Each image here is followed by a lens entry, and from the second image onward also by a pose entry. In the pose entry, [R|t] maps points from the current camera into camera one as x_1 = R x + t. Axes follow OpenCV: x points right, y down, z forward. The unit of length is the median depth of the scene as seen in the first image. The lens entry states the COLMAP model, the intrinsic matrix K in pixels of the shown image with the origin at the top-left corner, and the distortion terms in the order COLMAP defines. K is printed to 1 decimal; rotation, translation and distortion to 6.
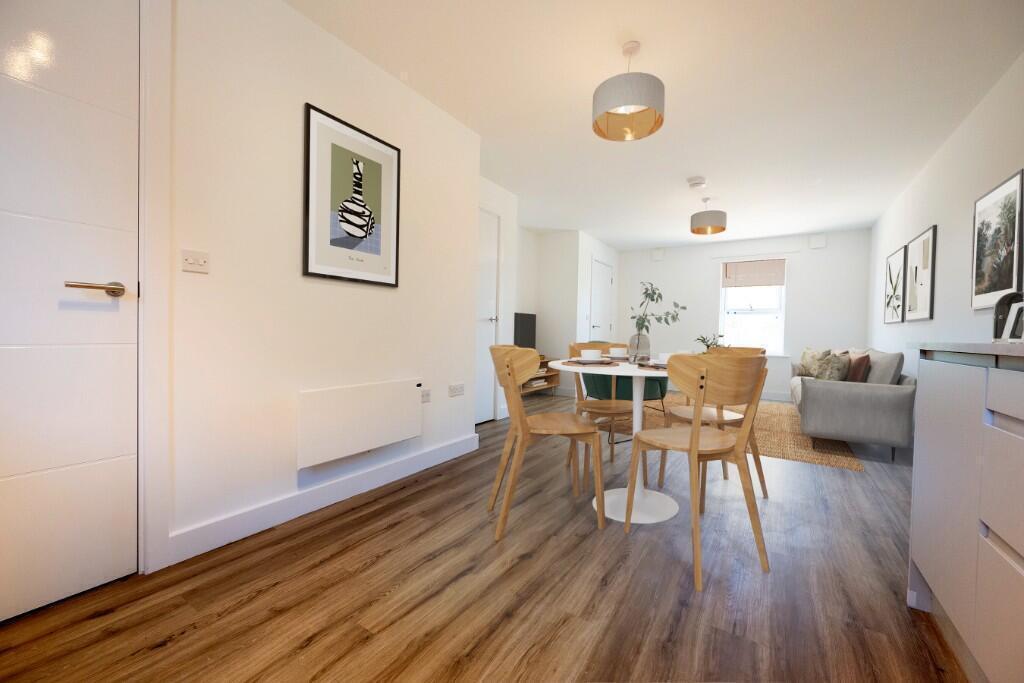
lens RADIAL K [[398.0, 0, 512.0], [0, 398.0, 341.5], [0, 0, 1]] dist [-0.022848, -0.000206]
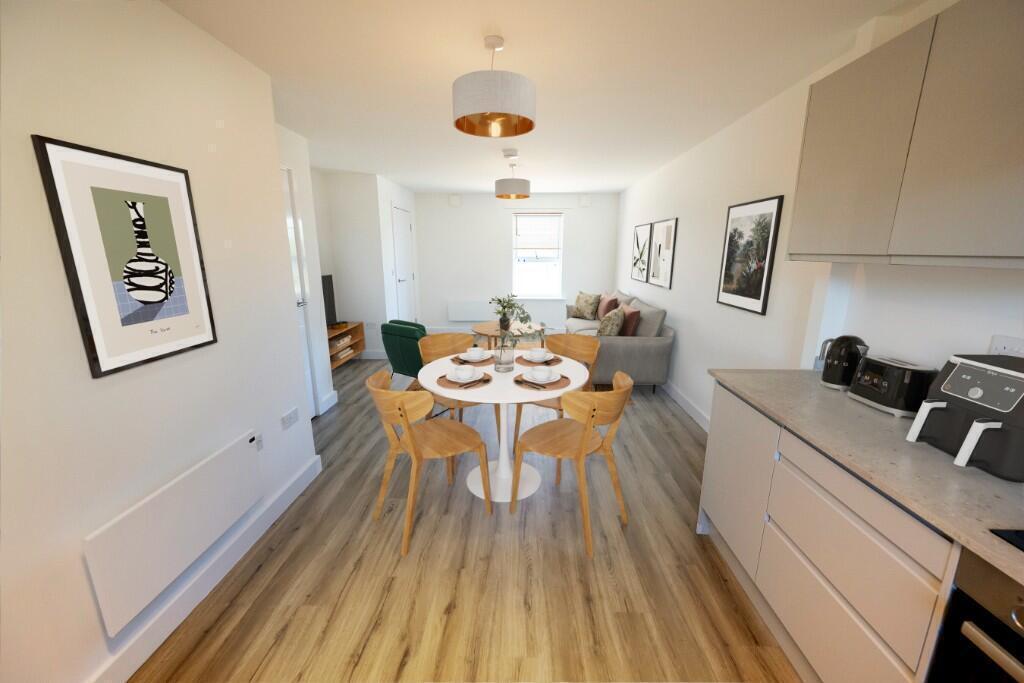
lens RADIAL K [[395.4, 0, 512.0], [0, 395.4, 341.5], [0, 0, 1]] dist [-0.002088, -0.000306]
pose [[0.846469, -0.139393, 0.513868, -0.173865], [0.024904, 0.974431, 0.223303, -0.242823], [-0.531855, -0.176222, 0.828297, 0.113264]]
